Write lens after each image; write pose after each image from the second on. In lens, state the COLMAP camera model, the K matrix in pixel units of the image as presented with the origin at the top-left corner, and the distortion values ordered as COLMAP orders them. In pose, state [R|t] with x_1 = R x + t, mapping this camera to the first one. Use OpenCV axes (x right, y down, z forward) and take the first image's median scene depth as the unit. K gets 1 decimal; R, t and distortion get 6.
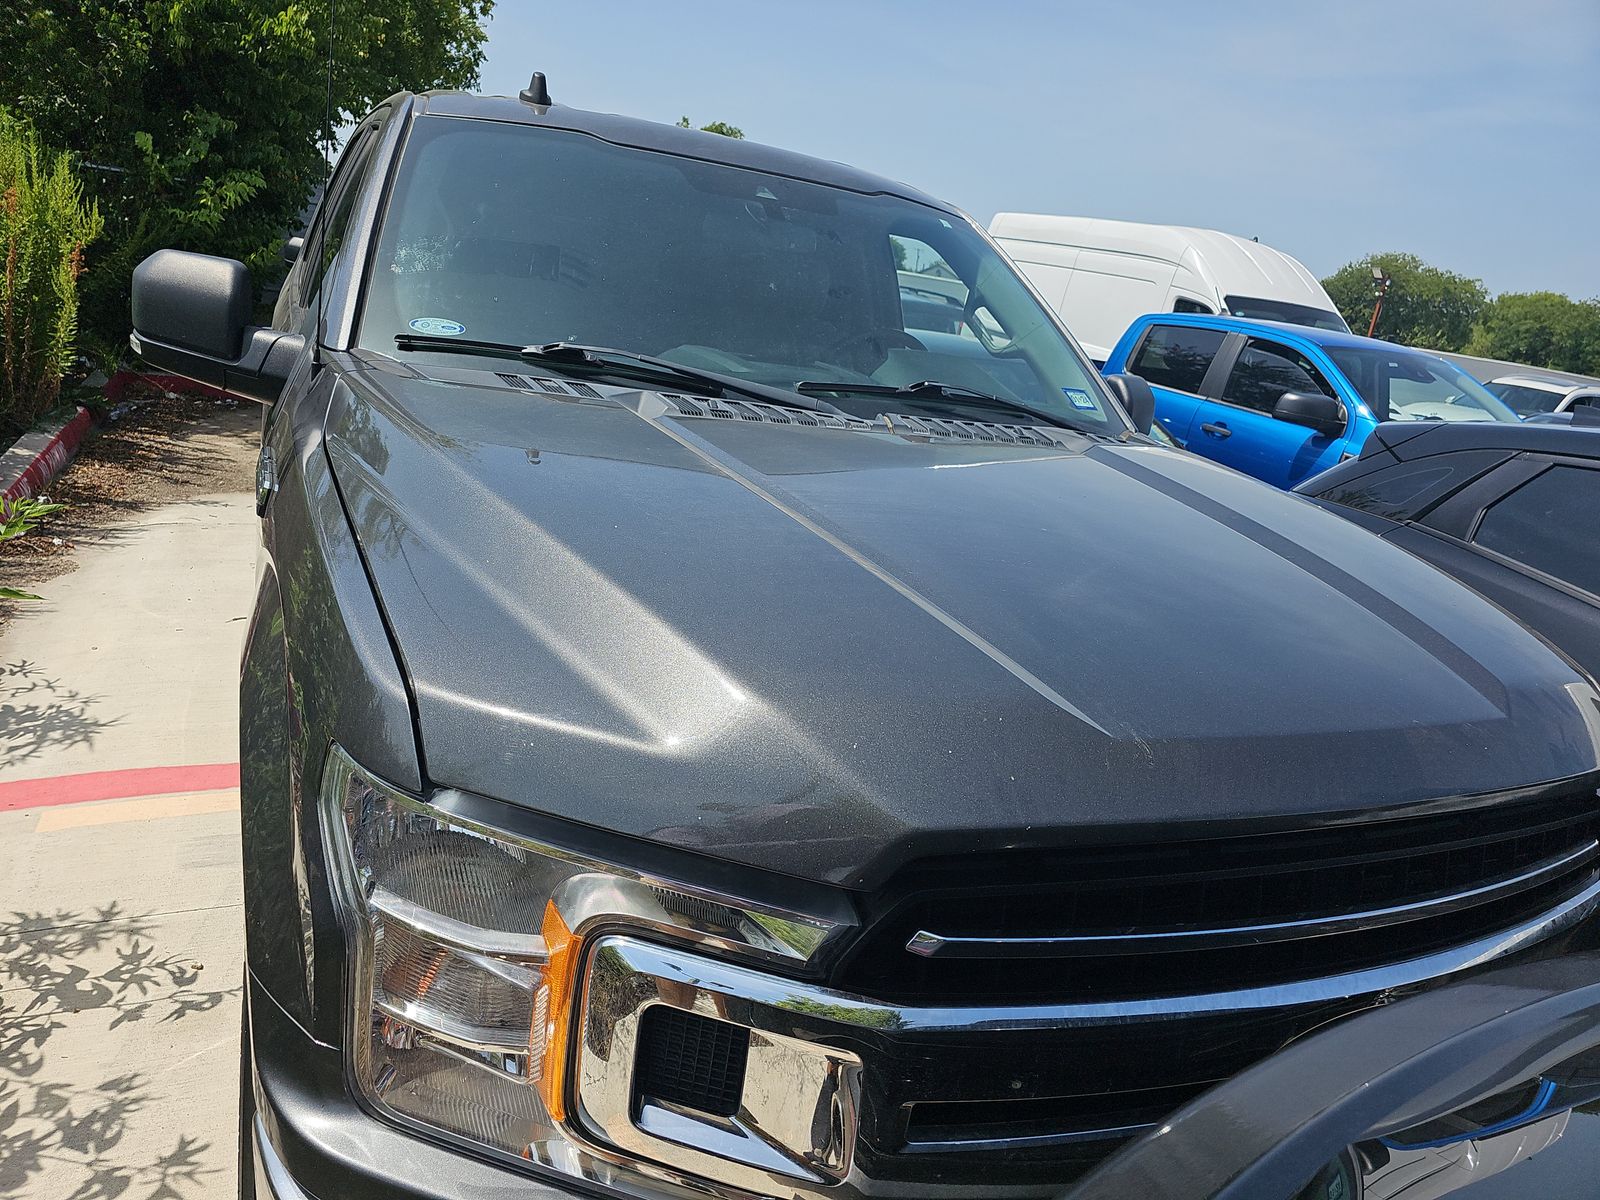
lens RADIAL K [[1072.2, 0, 788.7], [0, 1072.2, 609.0], [0, 0, 1]] dist [0.029078, -0.028093]
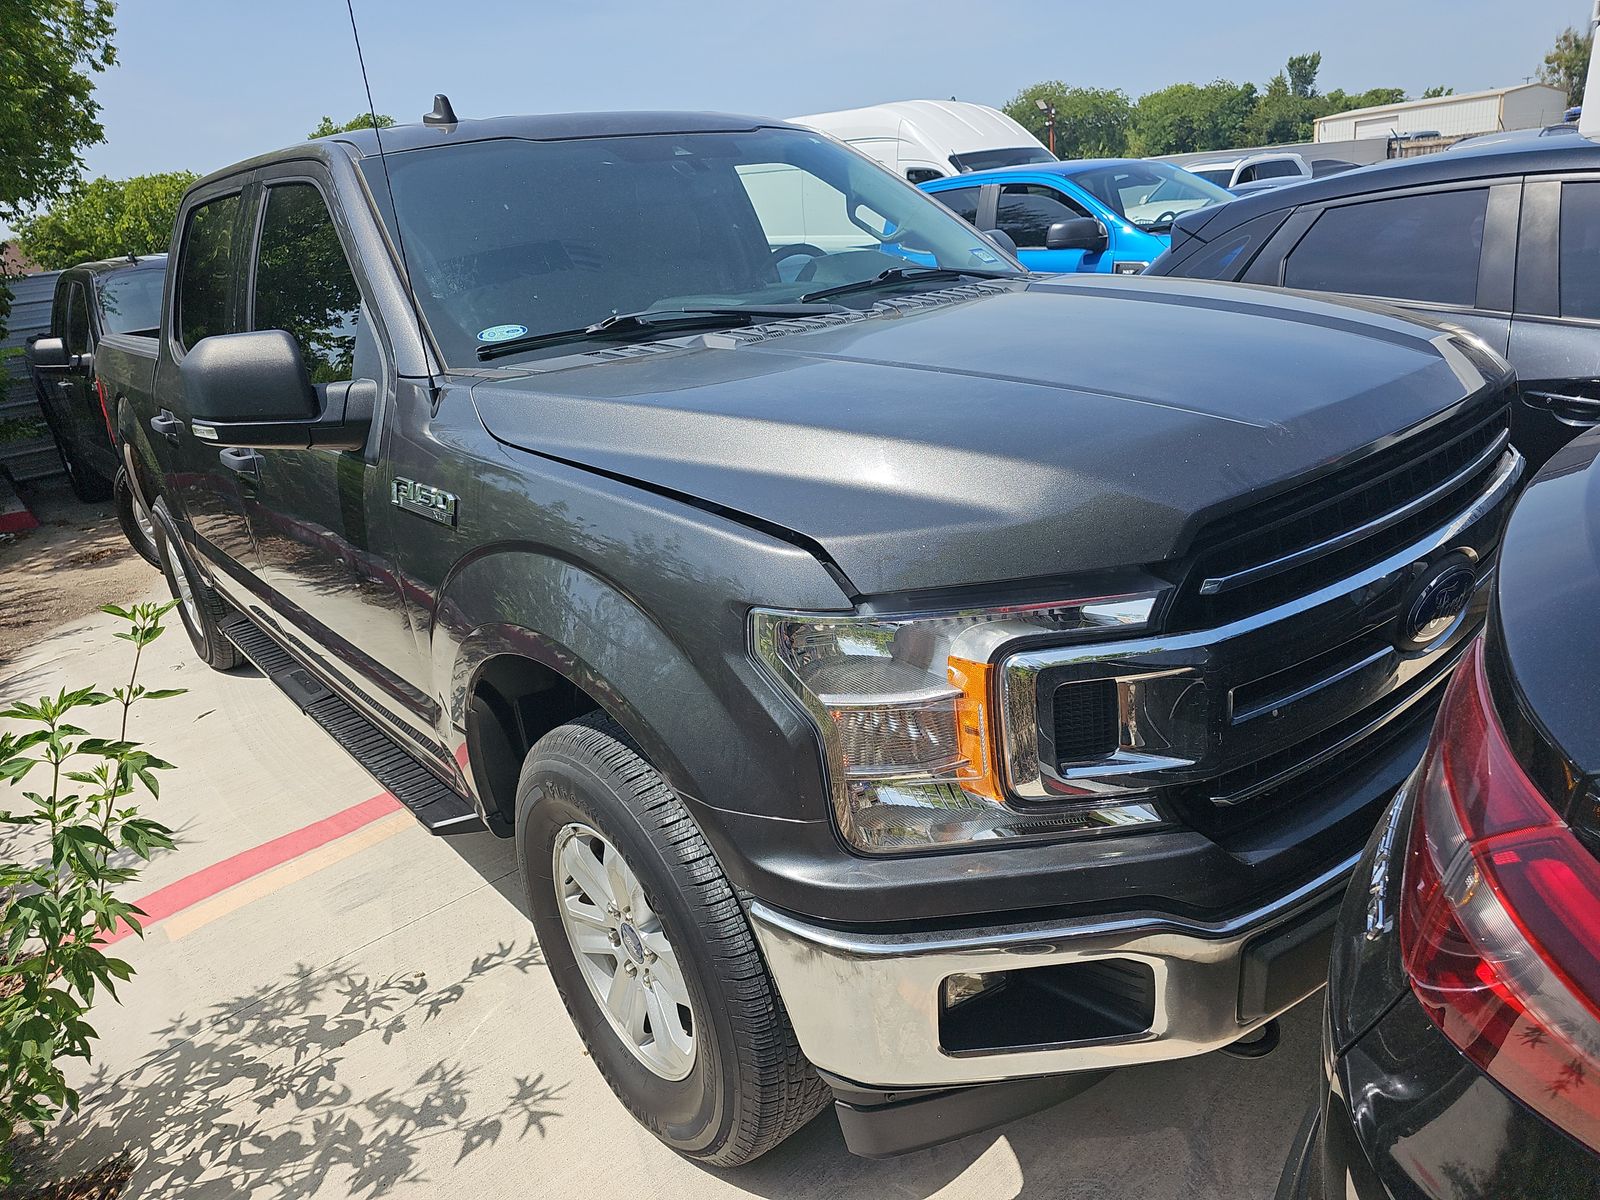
lens RADIAL K [[1072.2, 0, 813.5], [0, 1072.2, 594.8], [0, 0, 1]] dist [0.029078, -0.028093]
pose [[0.928346, -0.323099, 0.183798, -0.255305], [0.315051, 0.946321, 0.072245, 0.015264], [-0.197274, -0.009163, 0.980306, -0.139231]]
